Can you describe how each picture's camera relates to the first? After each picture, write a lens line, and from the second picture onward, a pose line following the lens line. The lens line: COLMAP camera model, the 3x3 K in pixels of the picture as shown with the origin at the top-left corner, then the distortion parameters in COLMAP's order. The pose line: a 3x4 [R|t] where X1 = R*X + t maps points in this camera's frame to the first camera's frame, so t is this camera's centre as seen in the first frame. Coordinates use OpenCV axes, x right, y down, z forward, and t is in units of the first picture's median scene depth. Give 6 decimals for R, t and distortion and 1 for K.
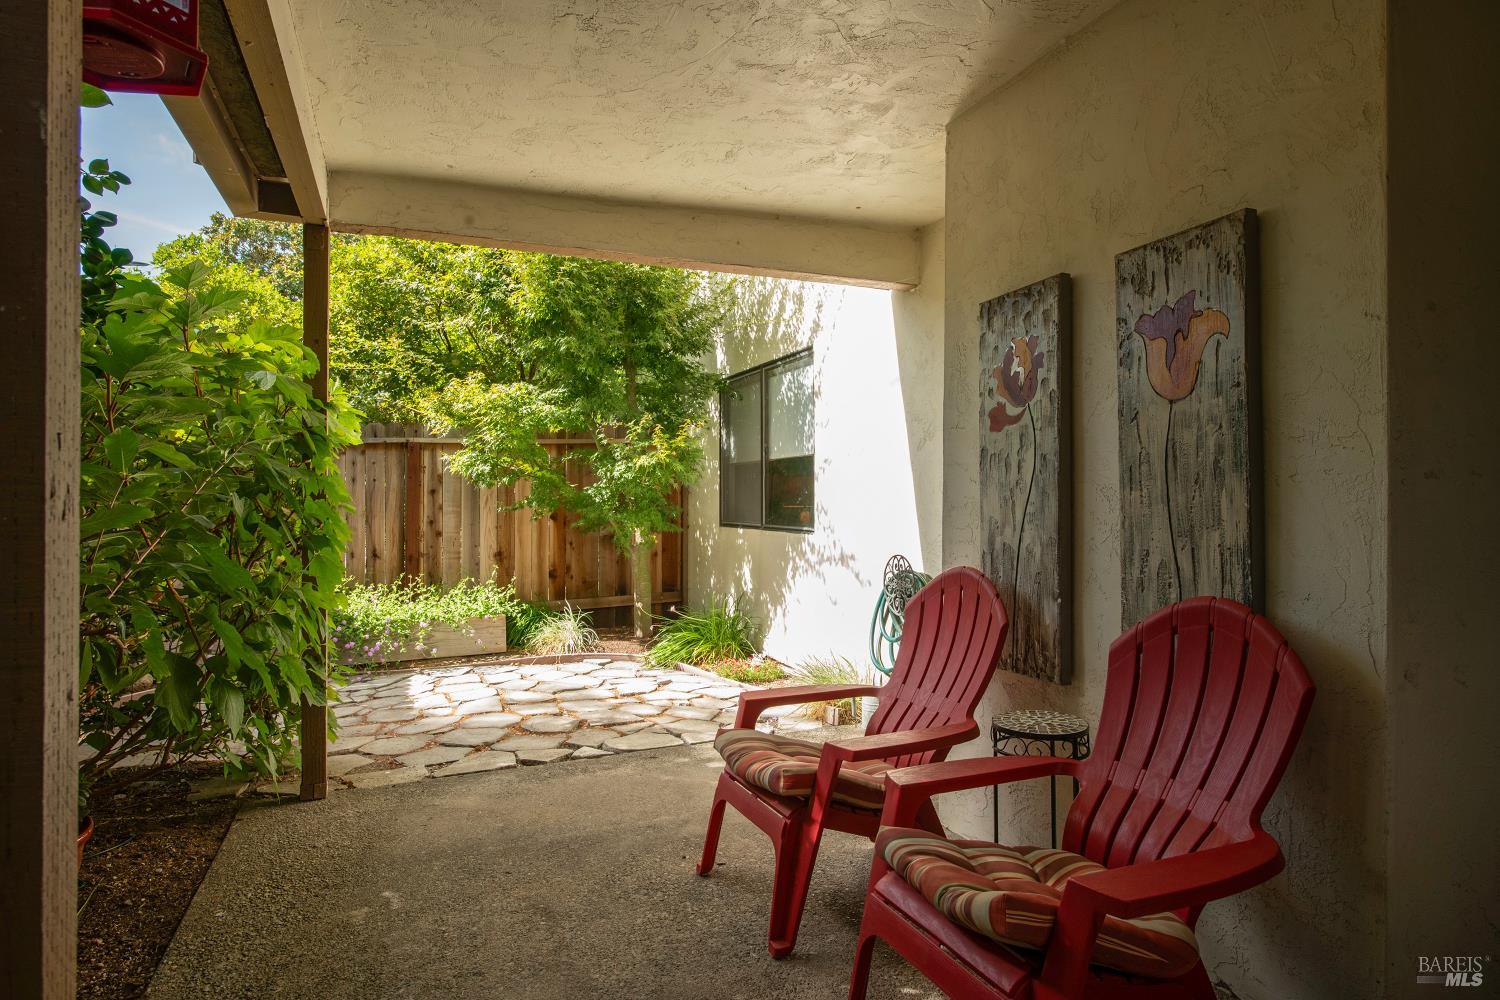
lens RADIAL K [[891.6, 0, 748.9], [0, 891.6, 490.8], [0, 0, 1]] dist [0.013639, -0.000851]
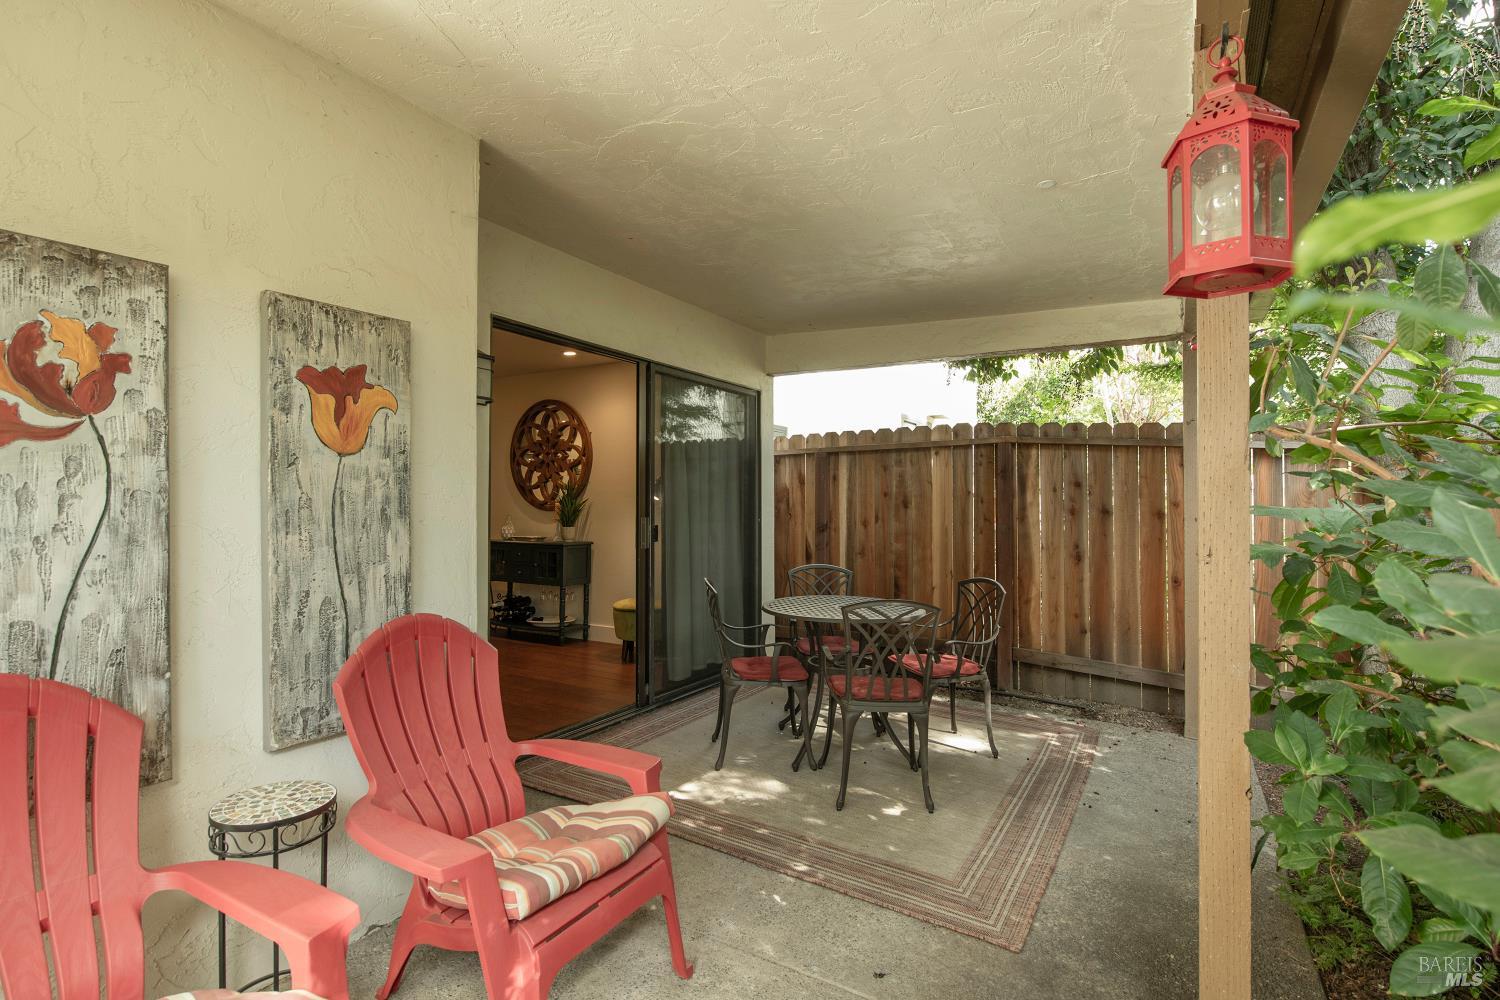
lens RADIAL K [[710.6, 0, 753.2], [0, 710.6, 505.1], [0, 0, 1]] dist [-0.010216, -0.002523]
pose [[-0.614755, -0.001299, 0.788717, -0.423326], [-0.010652, 0.999921, -0.006656, -0.027494], [-0.788646, -0.012493, -0.614721, 0.875529]]
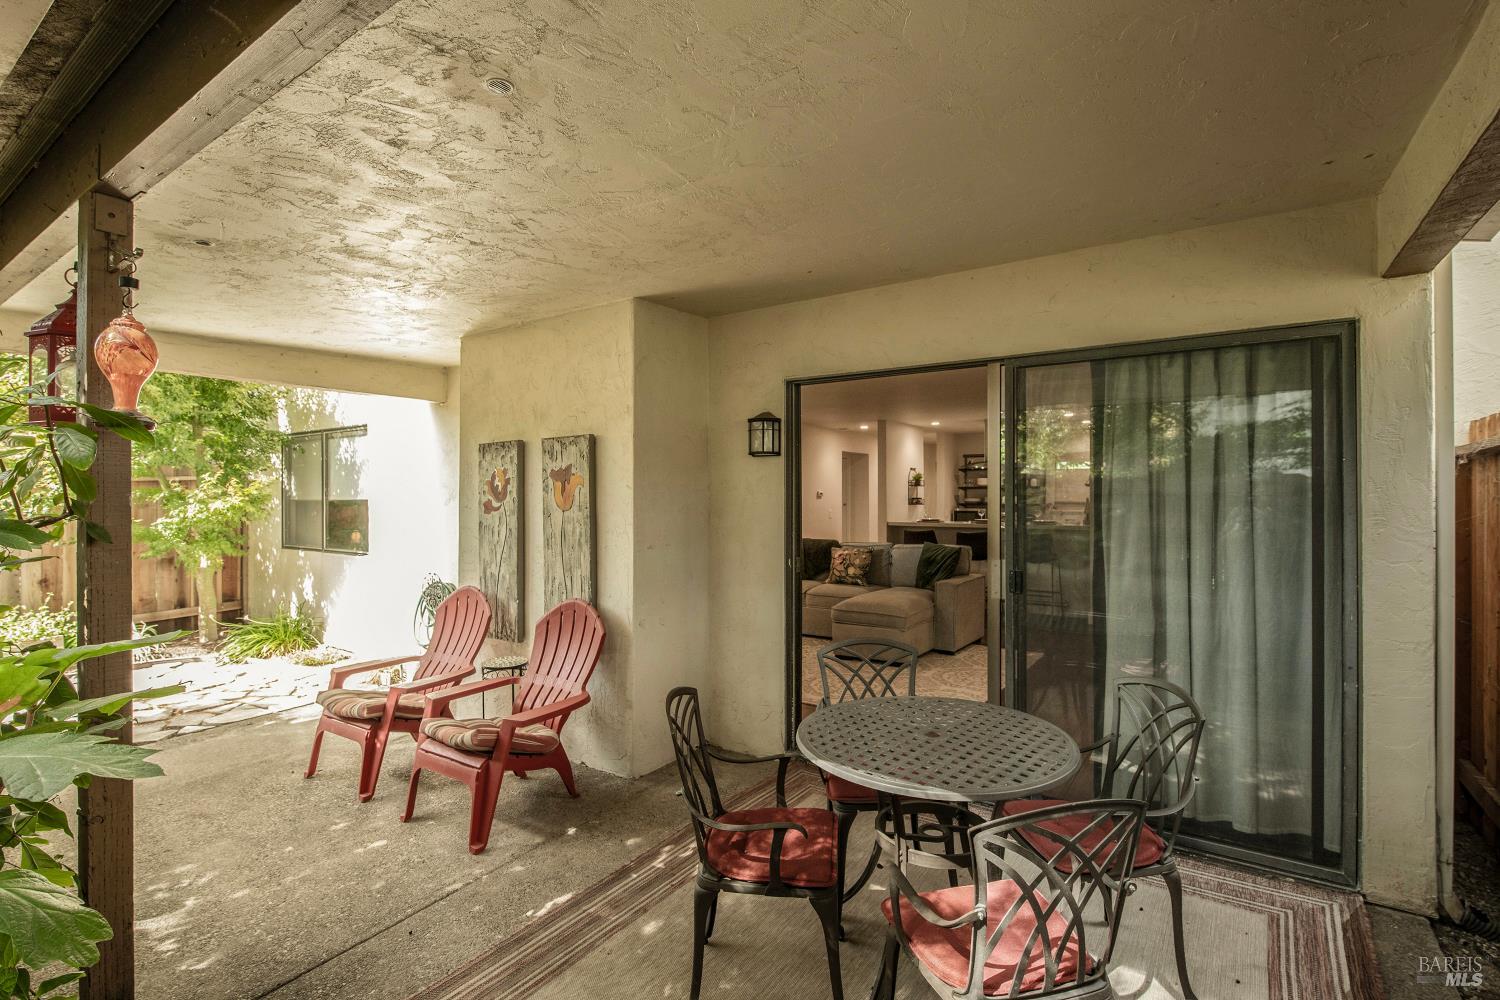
lens RADIAL K [[710.6, 0, 758.8], [0, 710.6, 497.5], [0, 0, 1]] dist [-0.010216, -0.002523]
pose [[0.826684, -0.002358, 0.562662, -0.094965], [-0.003709, 0.999947, 0.009641, -0.117578], [-0.562654, -0.010057, 0.826631, -0.573203]]
